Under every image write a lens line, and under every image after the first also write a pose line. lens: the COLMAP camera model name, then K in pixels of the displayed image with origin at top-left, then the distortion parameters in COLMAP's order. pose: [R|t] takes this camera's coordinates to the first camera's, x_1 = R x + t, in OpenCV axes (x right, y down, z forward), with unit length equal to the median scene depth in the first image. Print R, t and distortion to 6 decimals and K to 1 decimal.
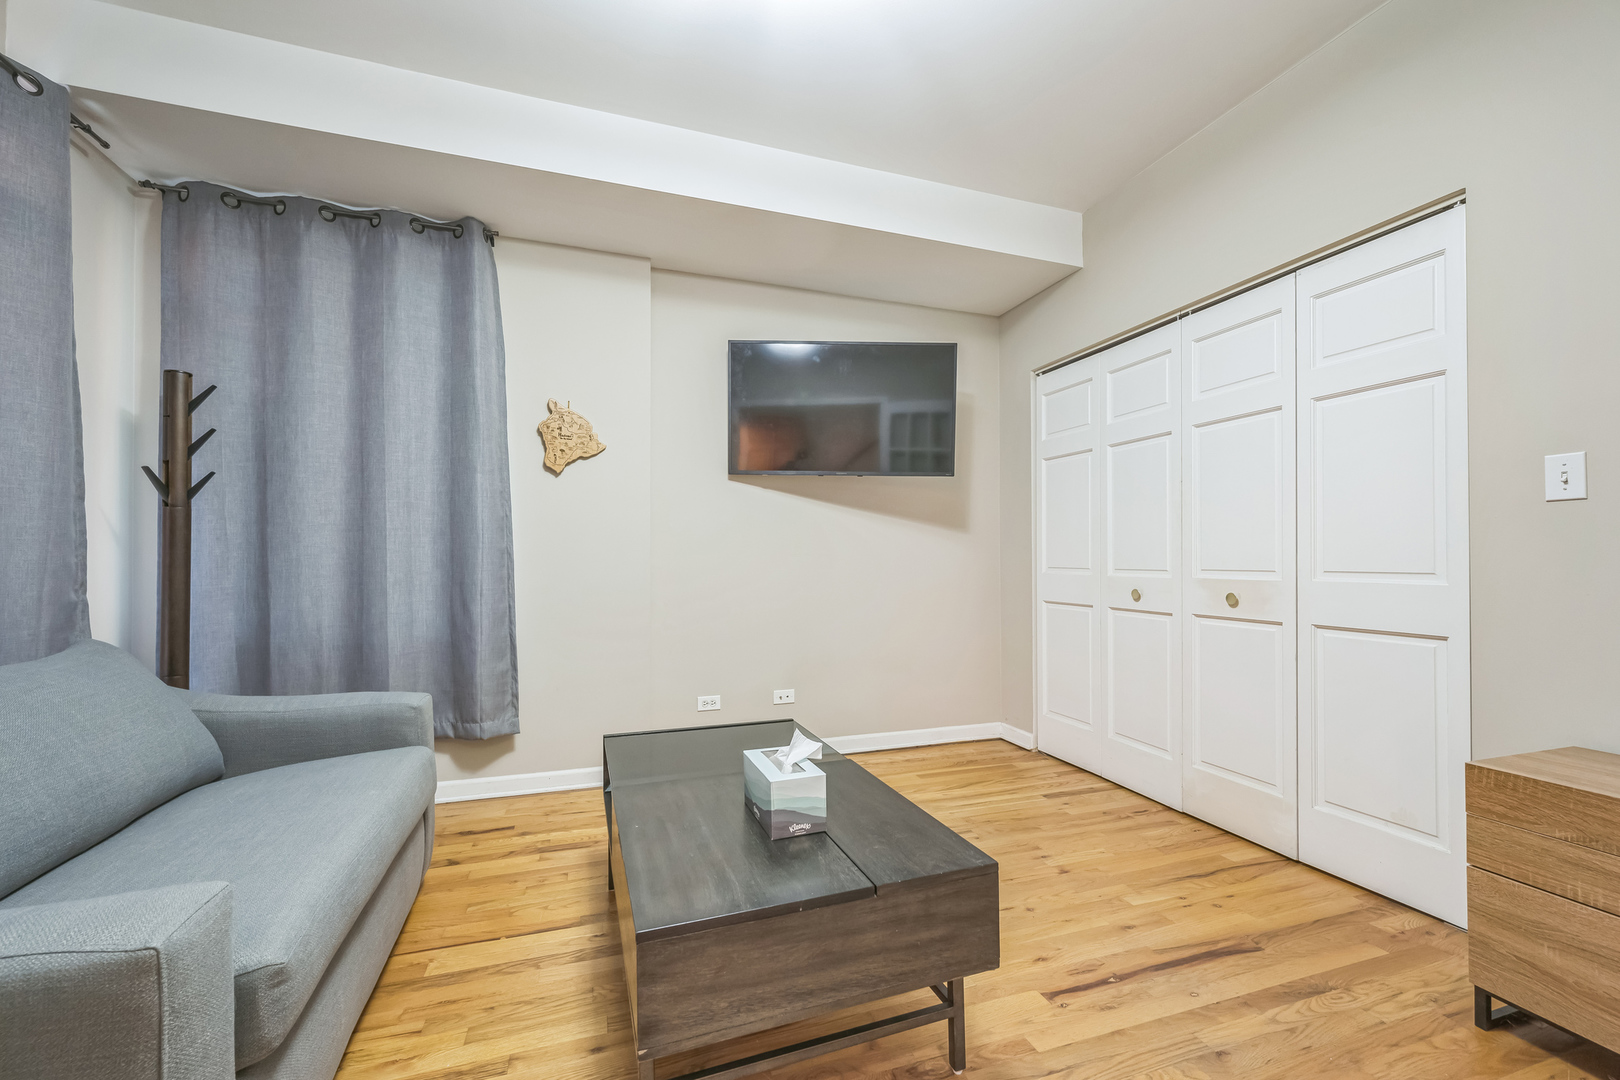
lens RADIAL K [[666.6, 0, 841.1], [0, 666.6, 540.7], [0, 0, 1]] dist [-0.001212, 0.000312]
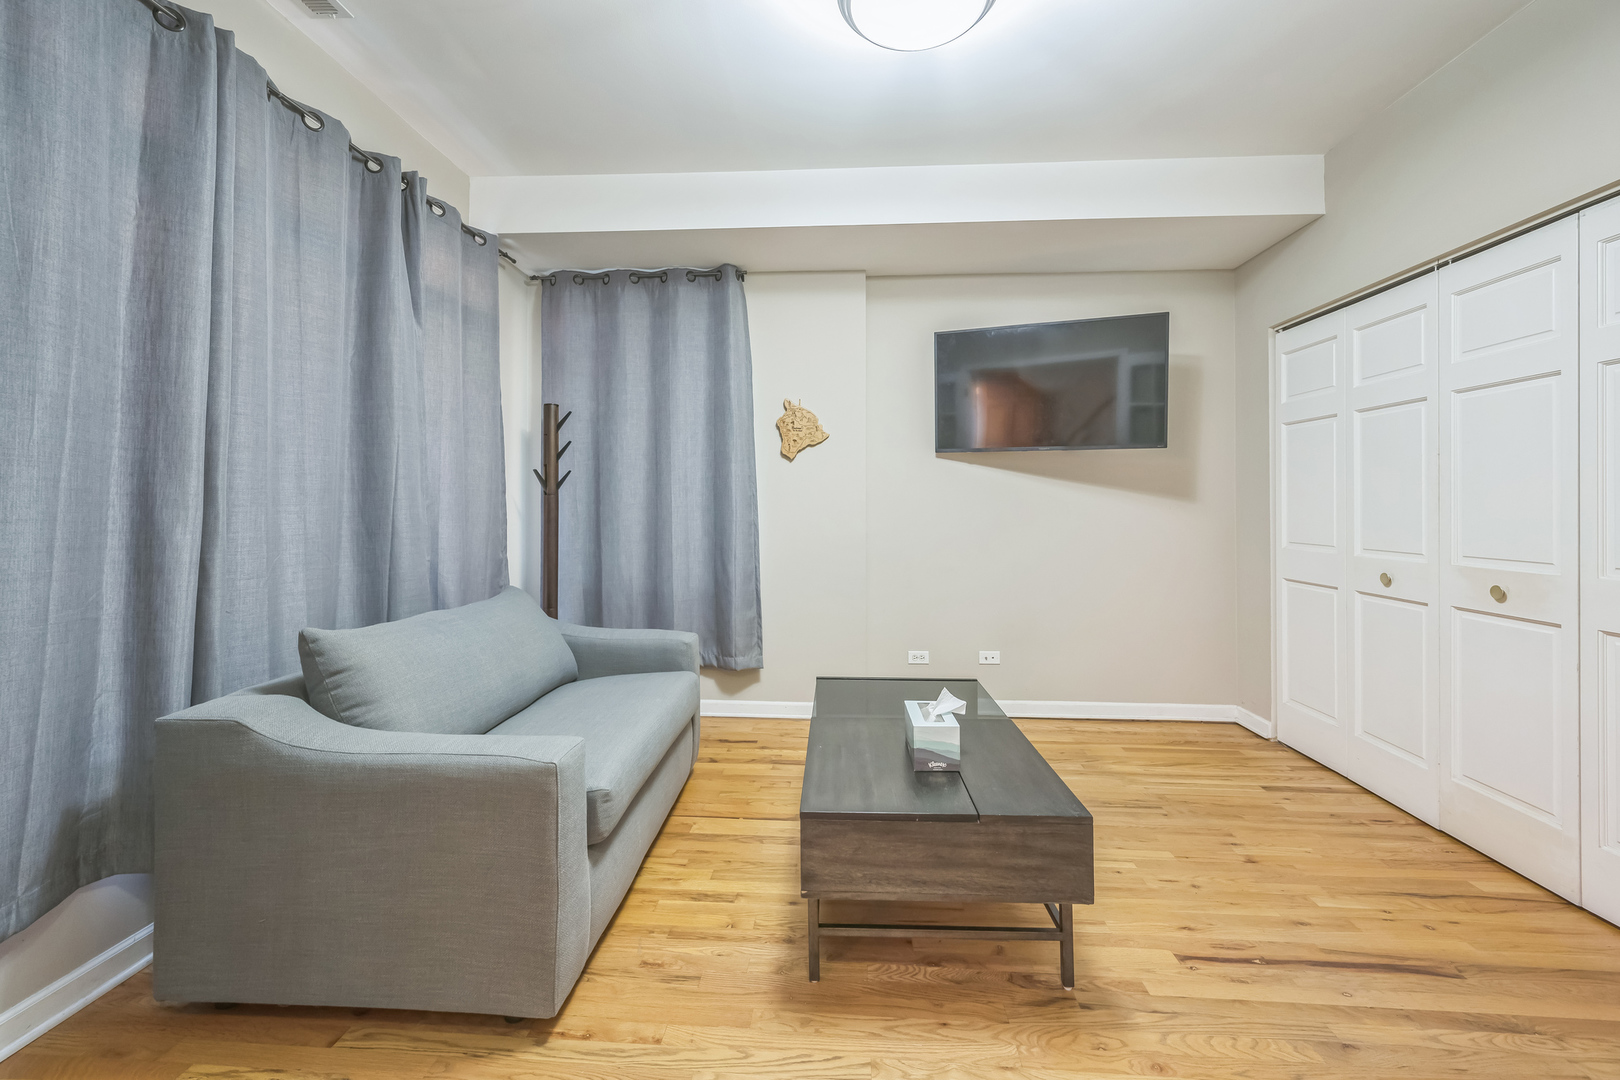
lens RADIAL K [[666.6, 0, 836.2], [0, 666.6, 503.9], [0, 0, 1]] dist [-0.001212, 0.000312]
pose [[0.932023, 0.006311, -0.362344, 0.126463], [-0.000713, 0.999878, 0.015579, -0.051865], [0.362399, -0.014261, 0.931914, -0.146500]]
